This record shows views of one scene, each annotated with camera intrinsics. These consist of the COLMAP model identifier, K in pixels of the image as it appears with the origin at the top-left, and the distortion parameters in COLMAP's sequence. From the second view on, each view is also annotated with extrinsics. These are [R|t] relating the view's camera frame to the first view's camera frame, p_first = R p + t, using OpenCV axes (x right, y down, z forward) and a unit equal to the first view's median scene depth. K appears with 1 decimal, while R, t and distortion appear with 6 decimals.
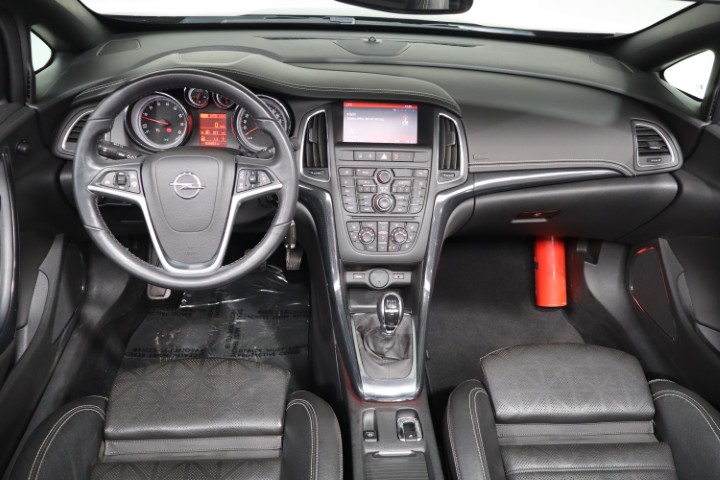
lens RADIAL K [[599.2, 0, 360.8], [0, 599.2, 241.6], [0, 0, 1]] dist [-0.021386, 0.008013]
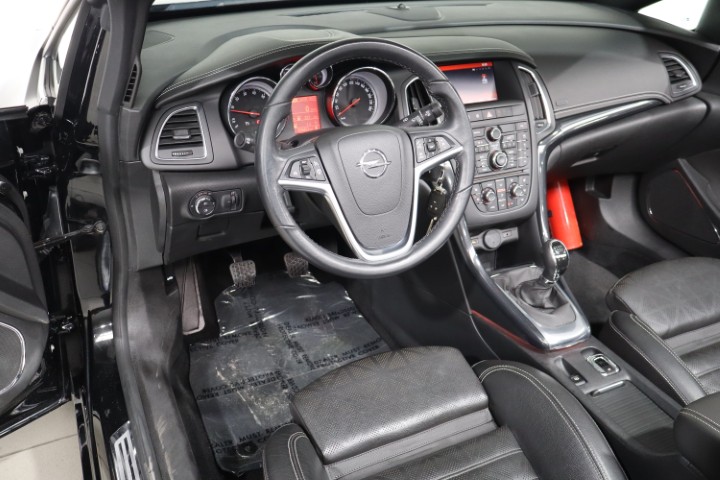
lens RADIAL K [[653.0, 0, 360.1], [0, 653.0, 242.2], [0, 0, 1]] dist [0.000778, 0.001792]
pose [[0.931148, -0.201294, 0.304046, -0.524612], [0.205968, 0.978411, 0.016979, 0.003052], [-0.300900, 0.046814, 0.952506, 0.041181]]
